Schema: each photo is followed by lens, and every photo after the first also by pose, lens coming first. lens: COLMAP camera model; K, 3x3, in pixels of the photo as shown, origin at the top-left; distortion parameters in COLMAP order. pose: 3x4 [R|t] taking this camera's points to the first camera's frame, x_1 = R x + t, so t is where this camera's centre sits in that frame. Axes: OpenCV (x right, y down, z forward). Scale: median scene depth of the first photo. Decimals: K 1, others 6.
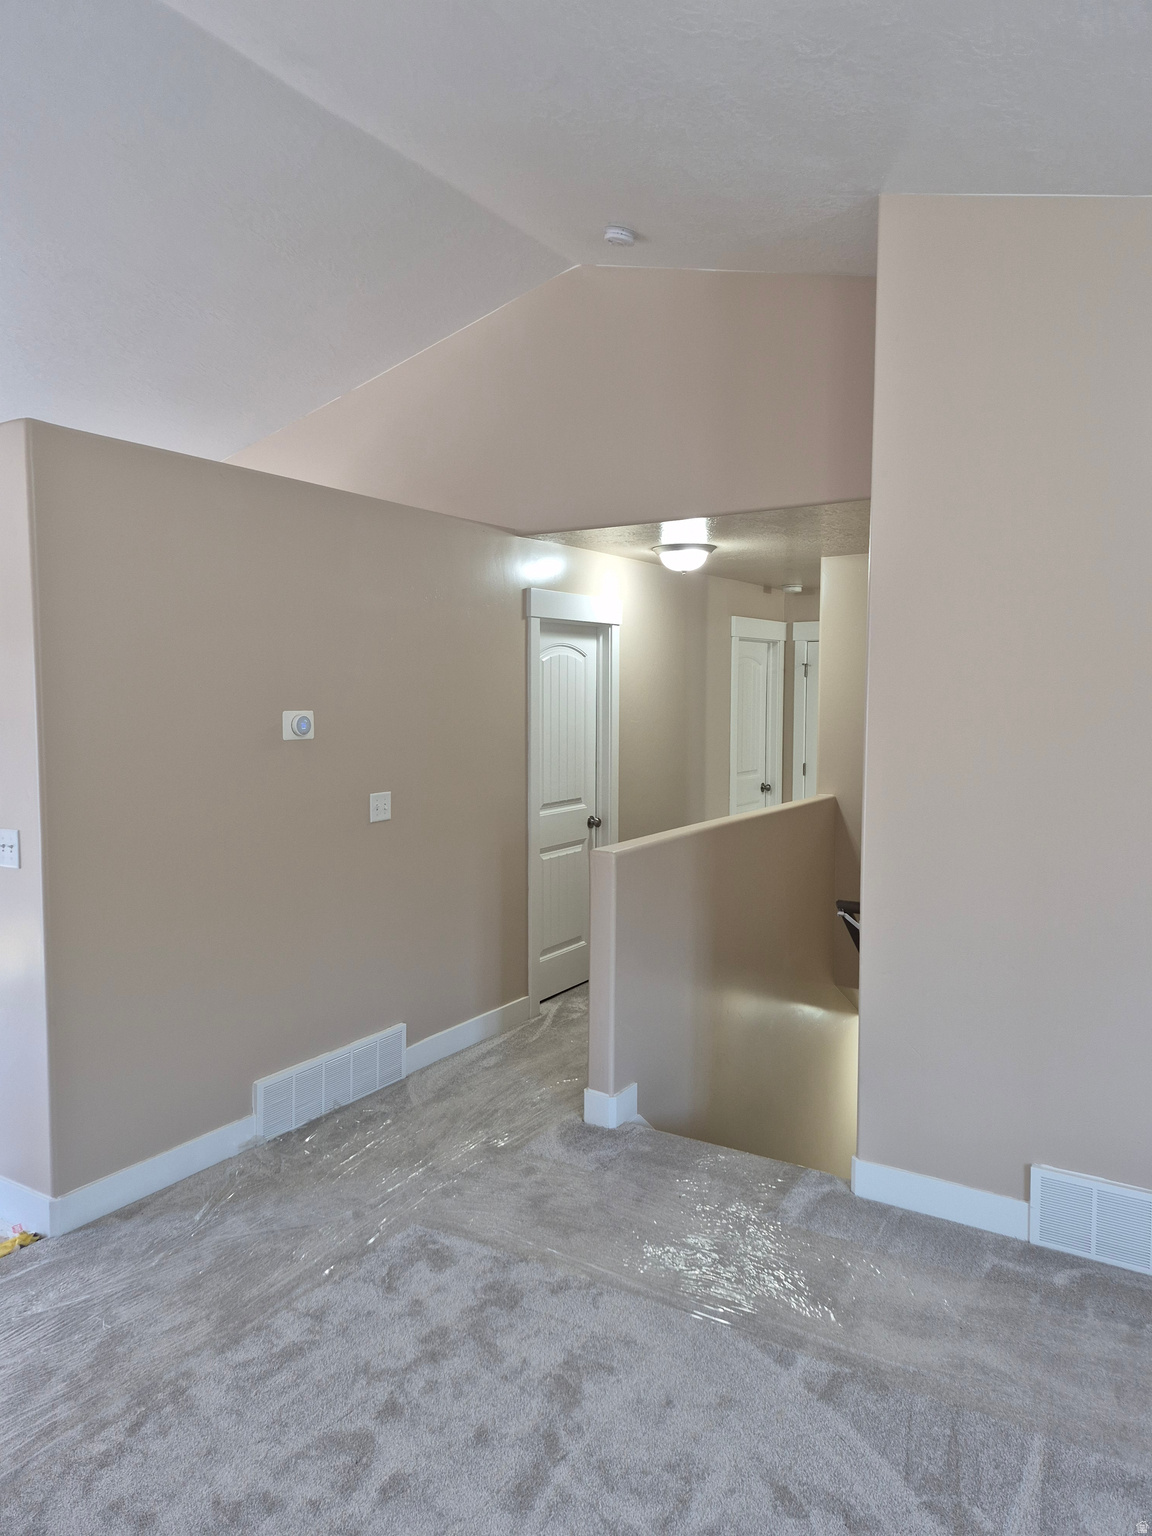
lens RADIAL K [[1051.4, 0, 576.2], [0, 1051.4, 751.6], [0, 0, 1]] dist [0.098484, -0.108847]
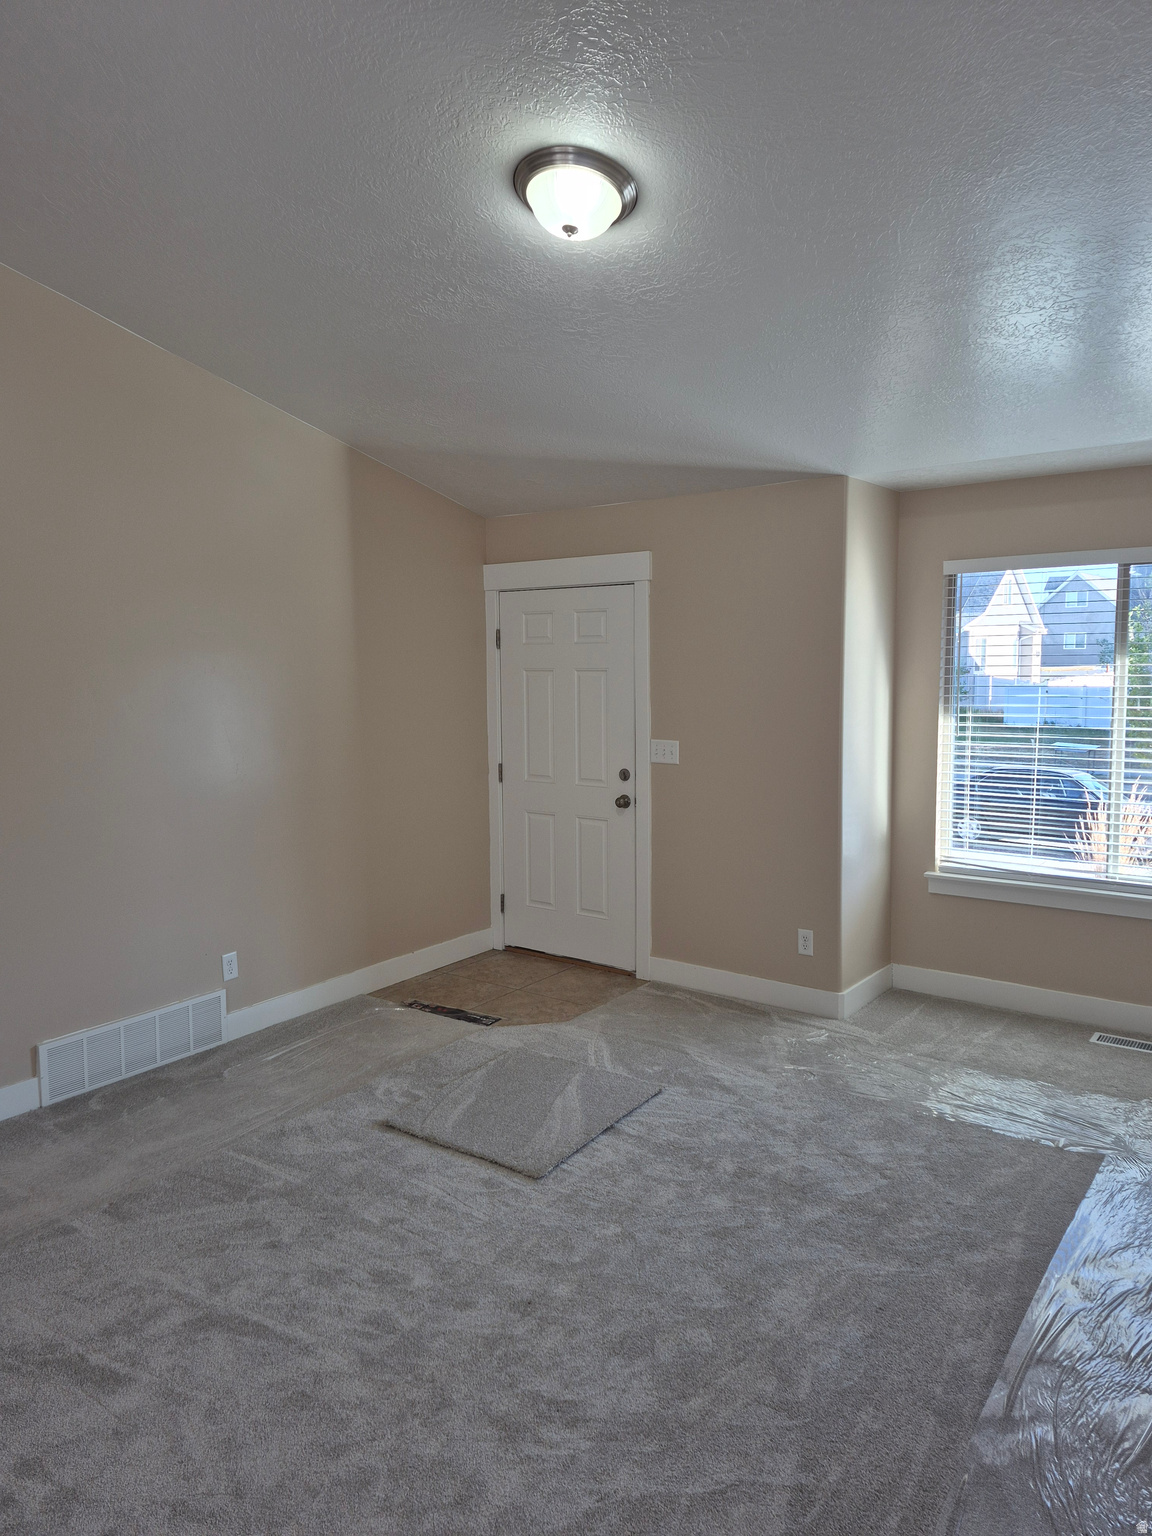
lens RADIAL K [[1051.4, 0, 576.2], [0, 1051.4, 751.6], [0, 0, 1]] dist [0.098484, -0.108847]
pose [[0.064916, -0.087792, 0.994021, -0.882169], [0.077594, 0.993551, 0.082683, -0.004337], [-0.994869, 0.071763, 0.071309, 0.328714]]
